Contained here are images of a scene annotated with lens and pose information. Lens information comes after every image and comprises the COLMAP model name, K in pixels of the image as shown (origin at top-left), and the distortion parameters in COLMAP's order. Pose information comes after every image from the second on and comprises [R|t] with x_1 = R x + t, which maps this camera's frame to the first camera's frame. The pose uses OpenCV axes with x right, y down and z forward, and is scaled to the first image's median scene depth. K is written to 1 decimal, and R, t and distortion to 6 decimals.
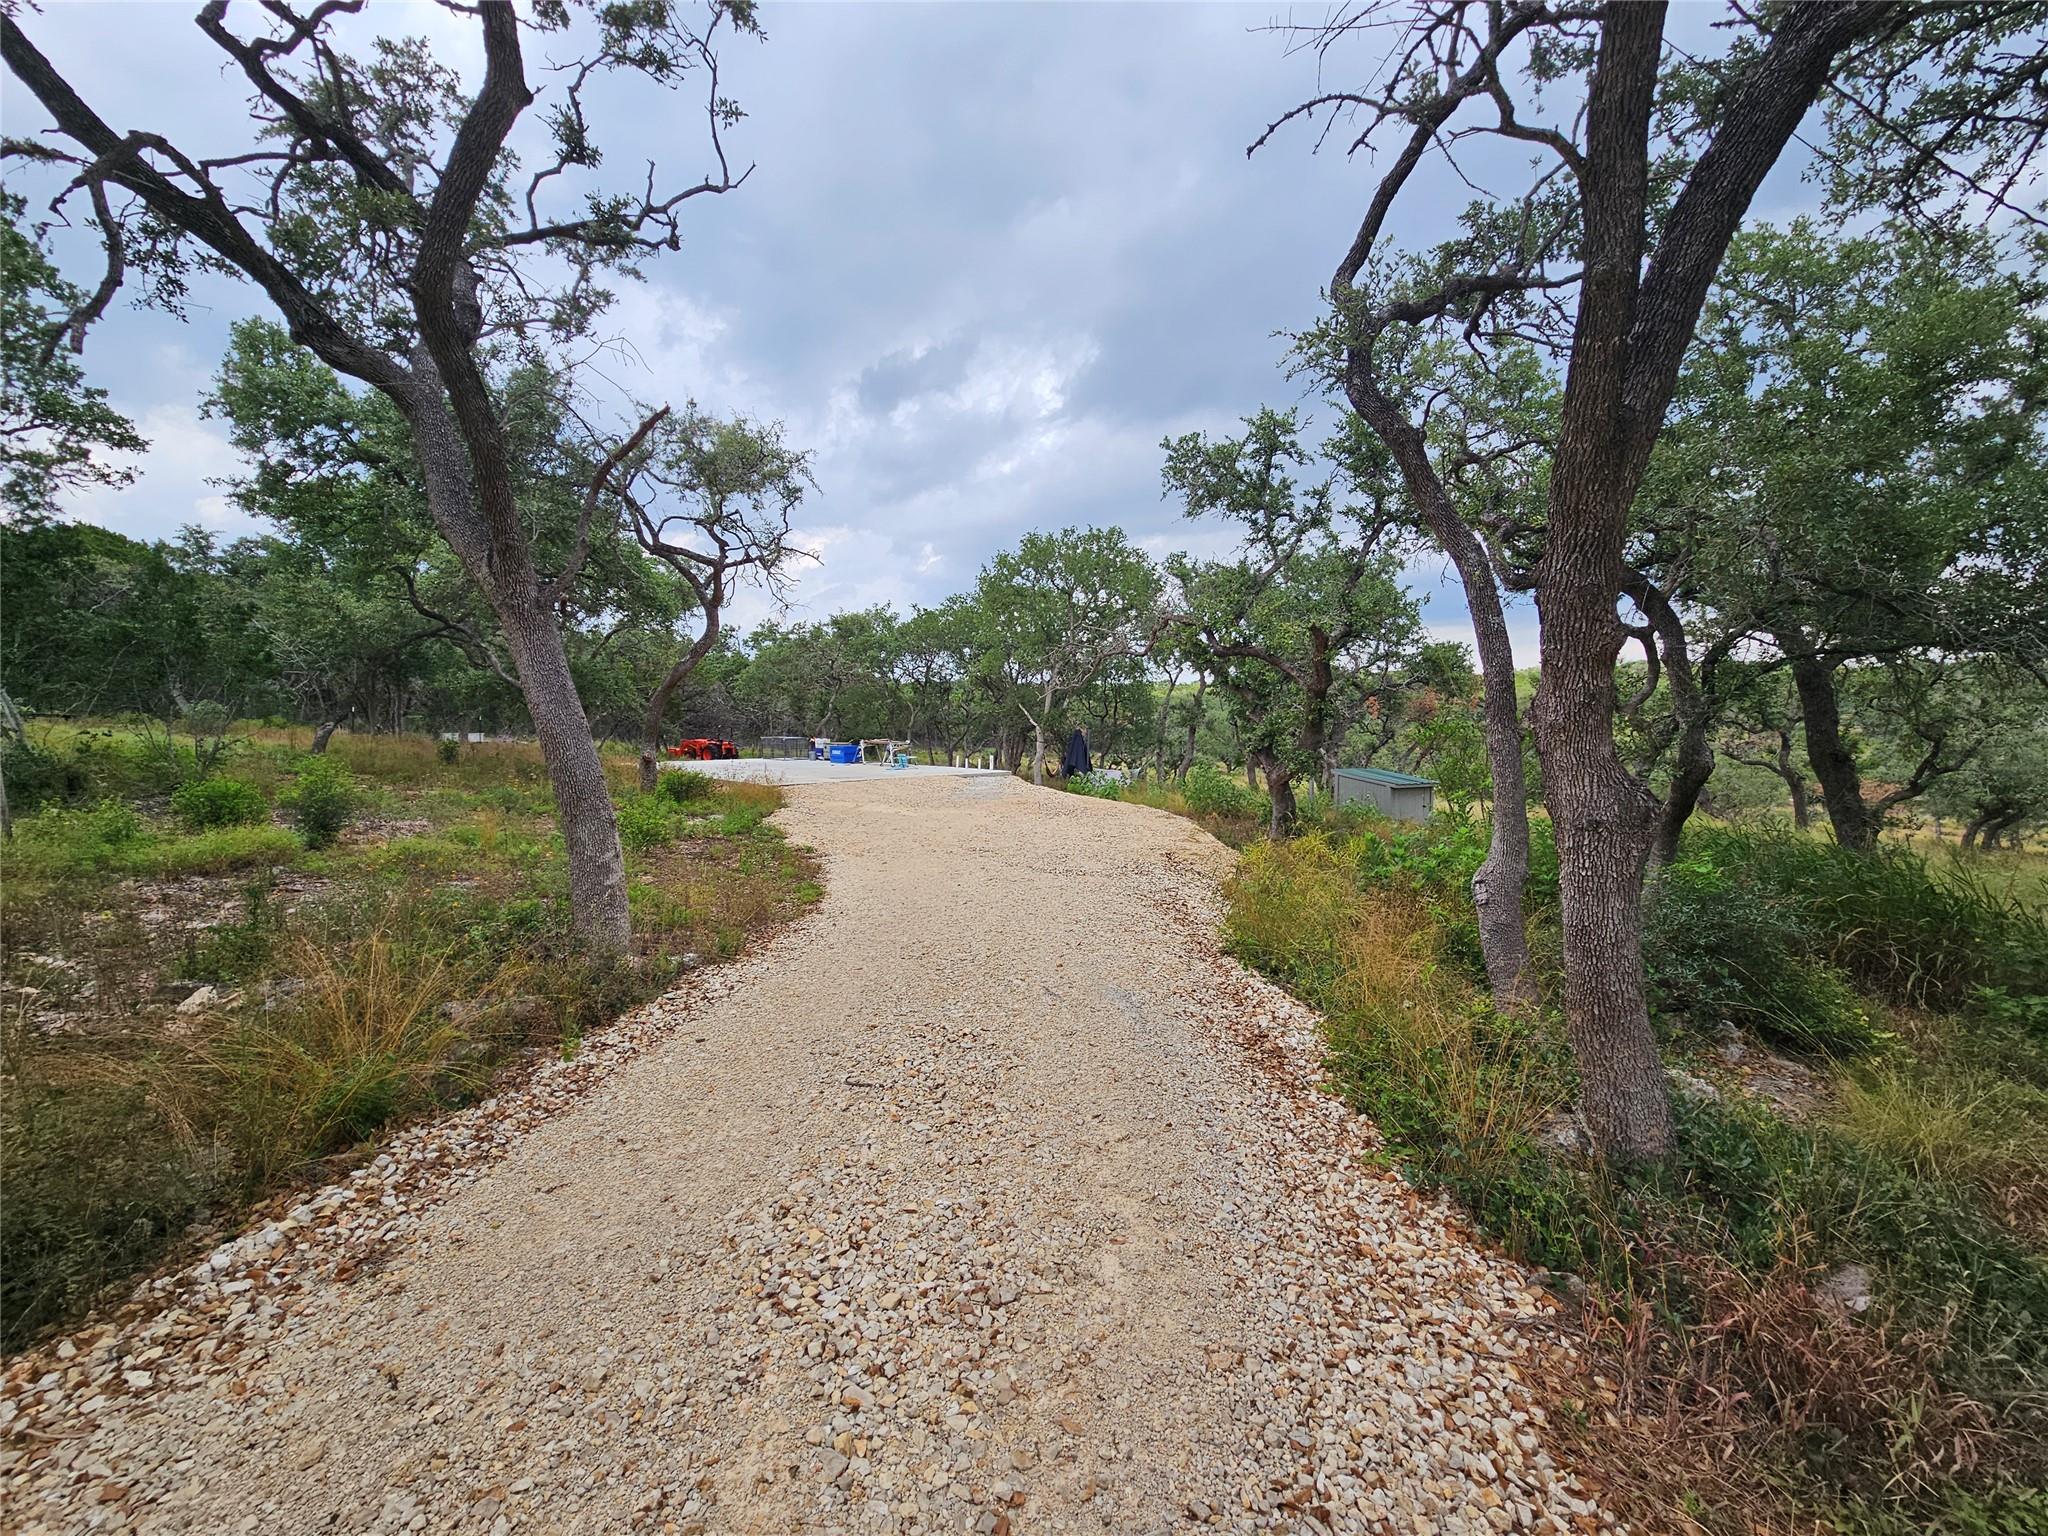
lens RADIAL K [[807.5, 0, 1024.0], [0, 807.5, 768.0], [0, 0, 1]] dist [0.000983, 0.000059]
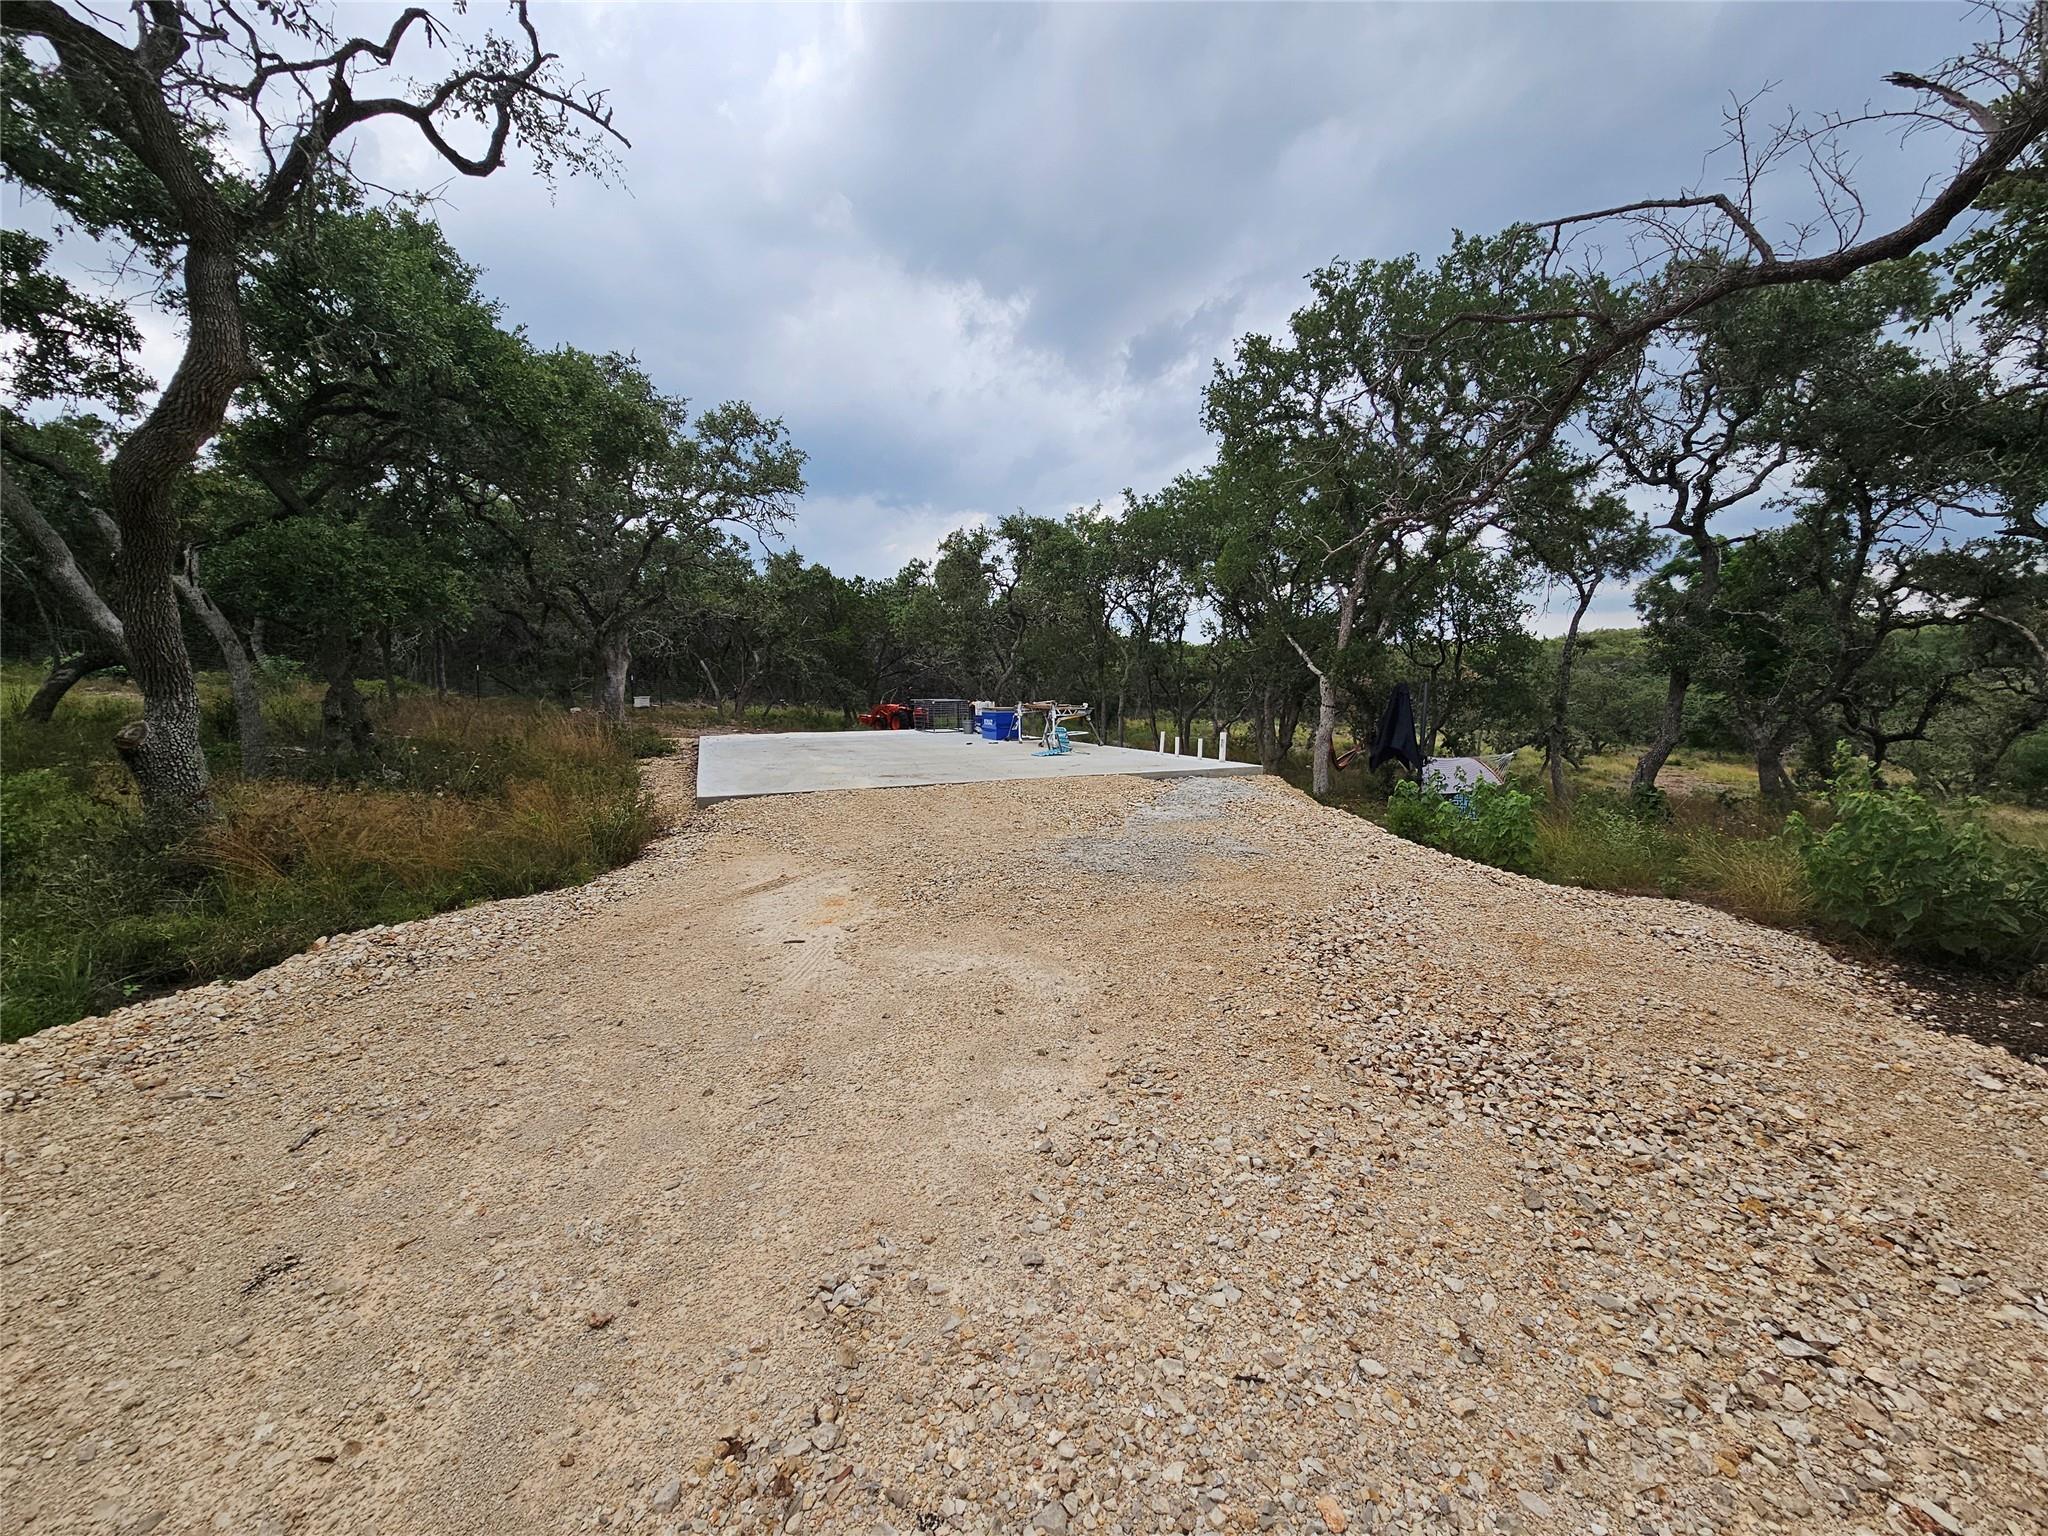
lens RADIAL K [[807.5, 0, 1024.0], [0, 807.5, 768.0], [0, 0, 1]] dist [0.000983, 0.000059]
pose [[0.942865, 0.025310, -0.332213, 0.009494], [-0.011098, 0.998943, 0.044608, -0.012437], [0.332991, -0.038373, 0.942149, 0.416324]]
